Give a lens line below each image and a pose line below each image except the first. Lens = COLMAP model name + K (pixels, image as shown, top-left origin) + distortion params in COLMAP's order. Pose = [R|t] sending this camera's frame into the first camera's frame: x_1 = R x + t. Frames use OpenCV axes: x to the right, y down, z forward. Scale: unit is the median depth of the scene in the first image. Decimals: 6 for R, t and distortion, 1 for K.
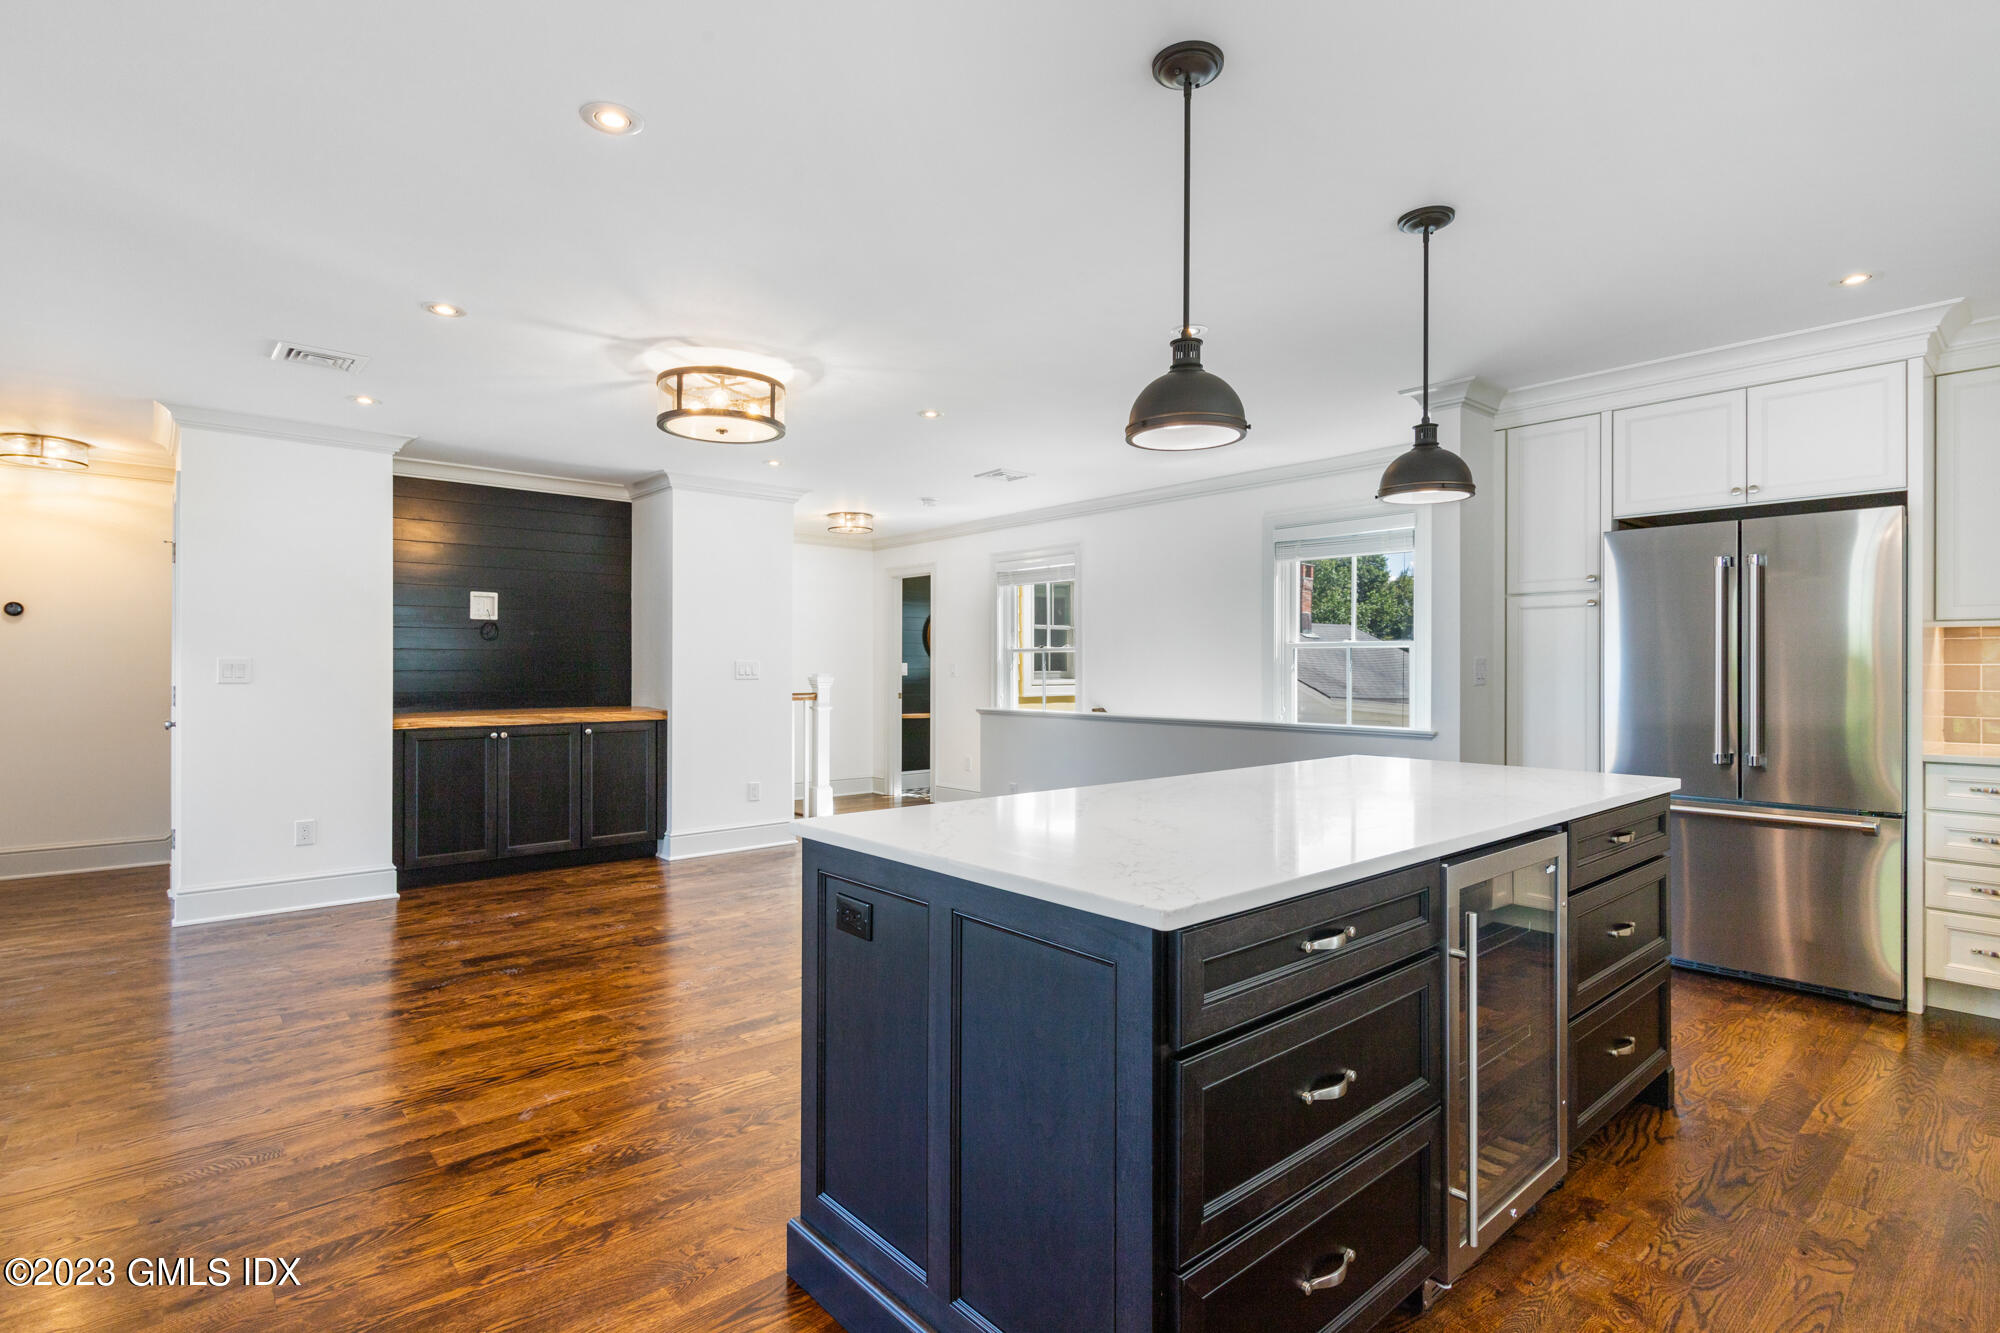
lens RADIAL K [[982.8, 0, 1000.0], [0, 982.8, 666.5], [0, 0, 1]] dist [0.009831, -0.000215]
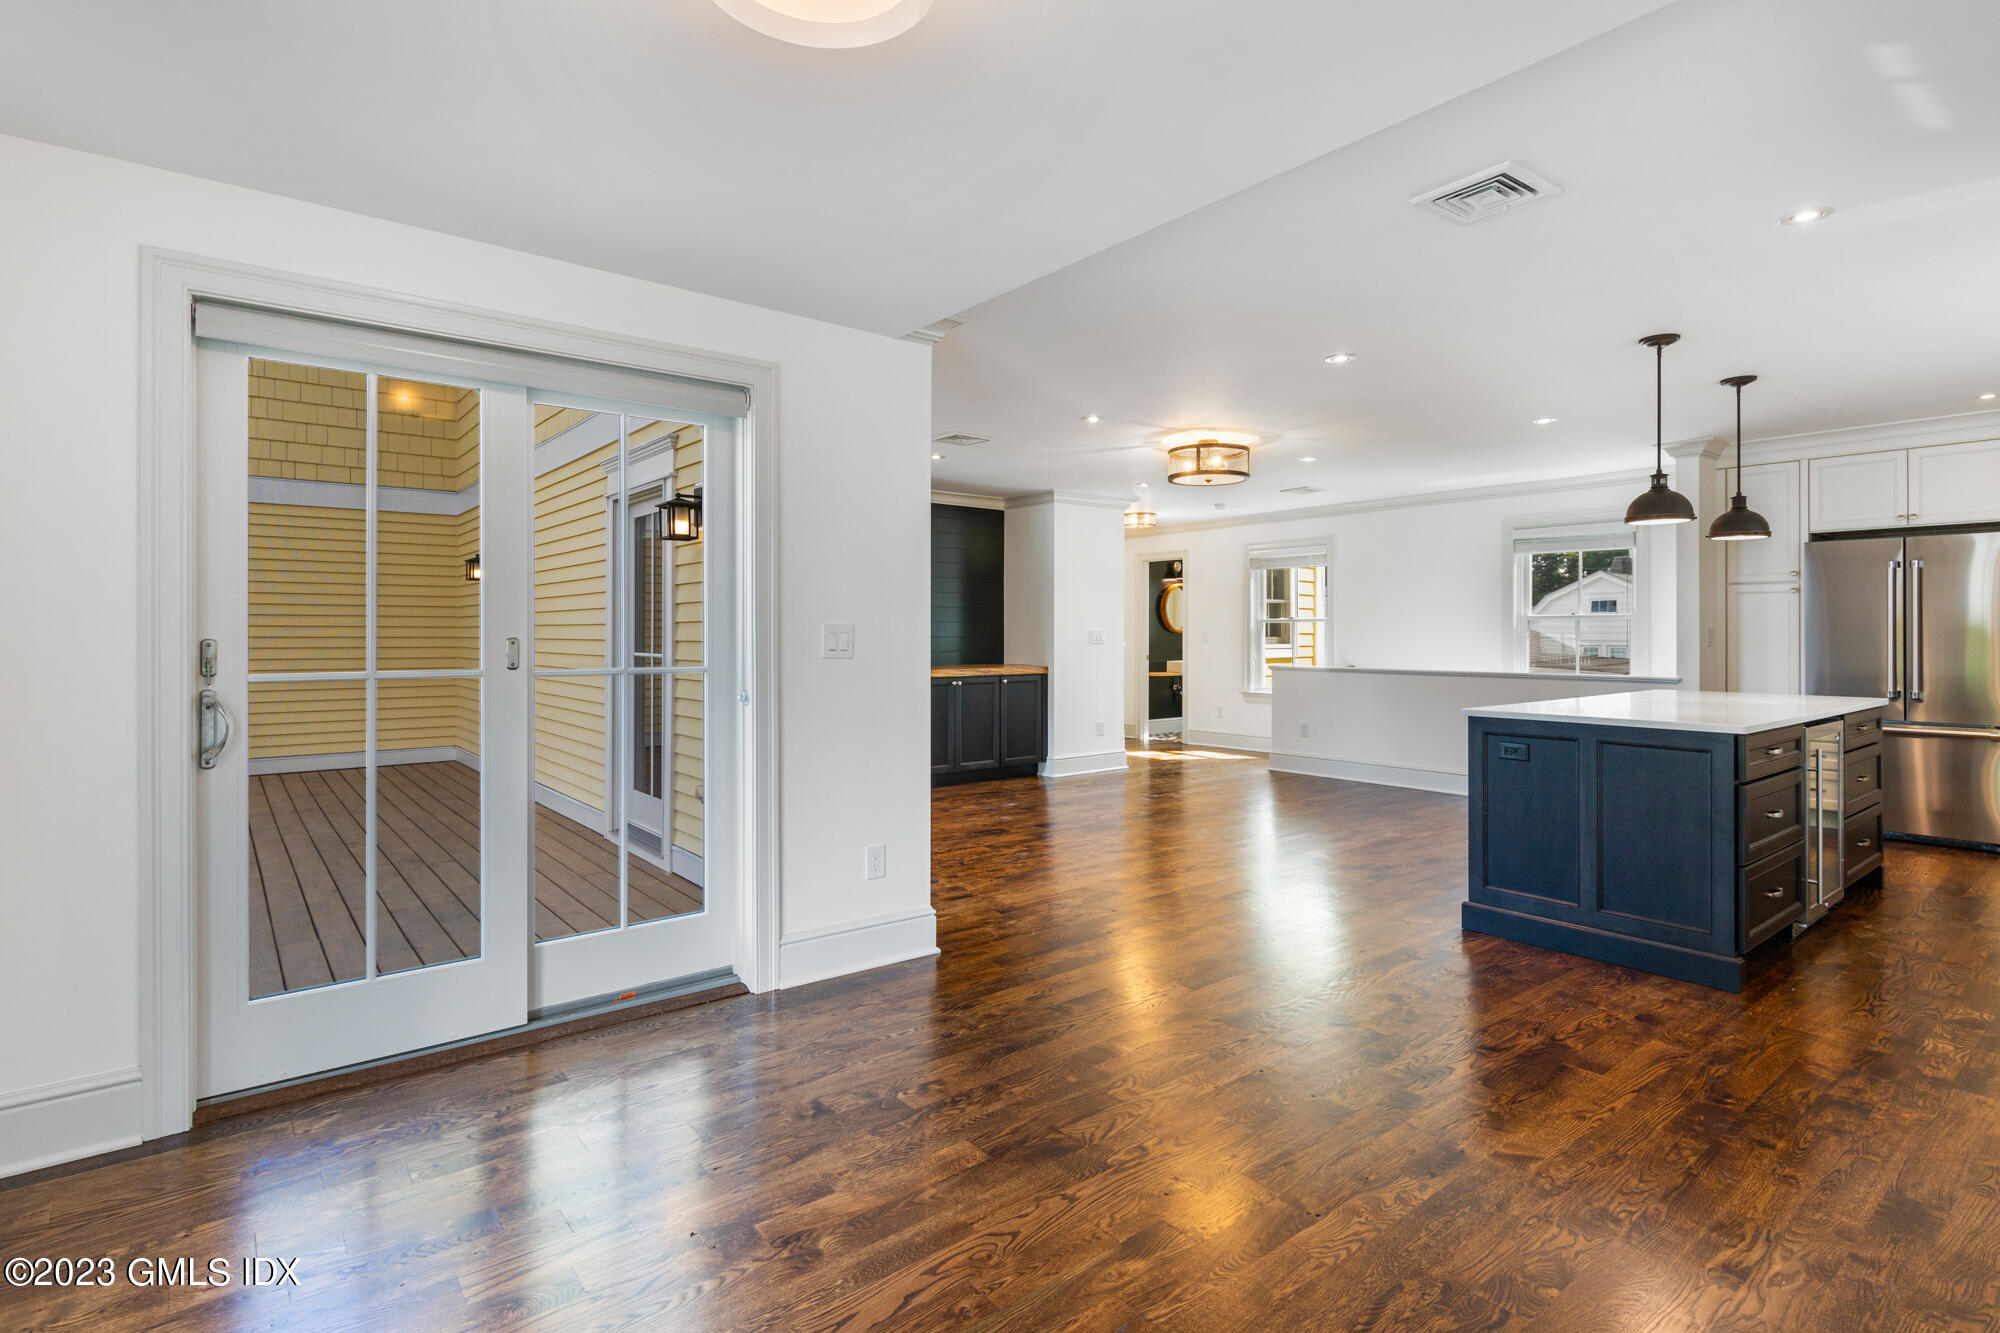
lens RADIAL K [[980.7, 0, 997.8], [0, 980.7, 631.5], [0, 0, 1]] dist [0.001208, -0.000773]
pose [[0.998680, -0.001332, -0.051344, -0.426401], [0.001227, 0.999997, -0.002071, -0.001038], [0.051347, 0.002005, 0.998679, -0.435226]]
